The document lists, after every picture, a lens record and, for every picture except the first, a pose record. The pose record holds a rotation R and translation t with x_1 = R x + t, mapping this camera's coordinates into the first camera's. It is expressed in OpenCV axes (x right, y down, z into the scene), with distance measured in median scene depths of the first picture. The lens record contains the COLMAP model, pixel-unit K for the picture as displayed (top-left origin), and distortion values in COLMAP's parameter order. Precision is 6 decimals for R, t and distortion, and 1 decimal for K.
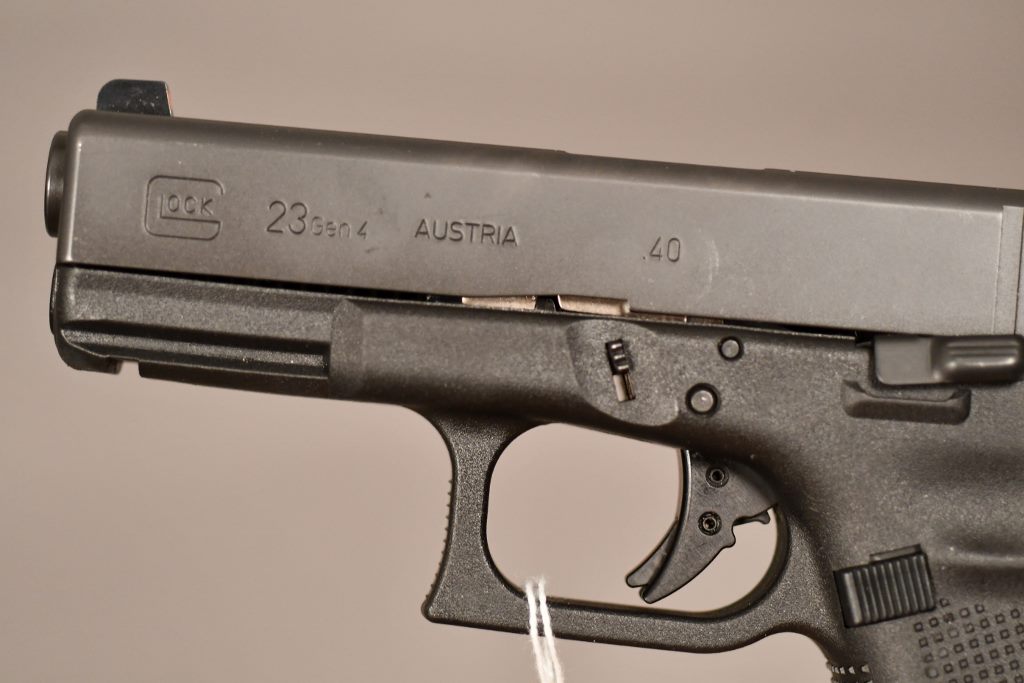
lens RADIAL K [[2618.2, 0, 512.0], [0, 2618.2, 341.5], [0, 0, 1]] dist [-0.046992, -6.306408]
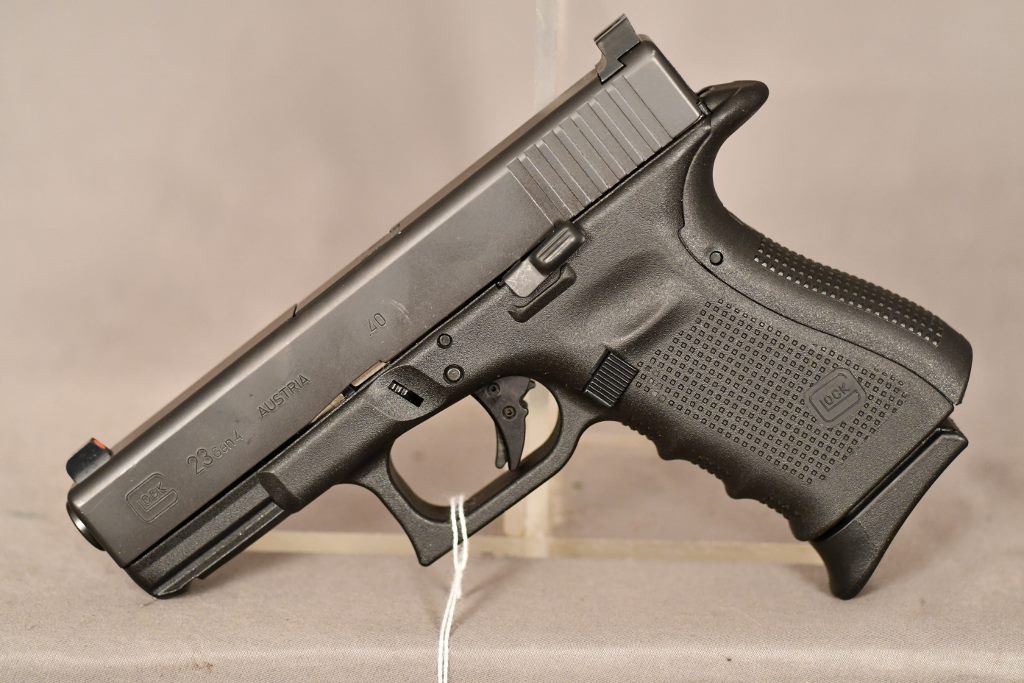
lens RADIAL K [[2618.2, 0, 512.0], [0, 2618.2, 341.5], [0, 0, 1]] dist [-0.046992, -6.306408]
pose [[0.725631, -0.673479, 0.141015, -0.130049], [0.677922, 0.734832, 0.021082, -0.002382], [-0.117821, 0.080300, 0.989783, -0.713581]]
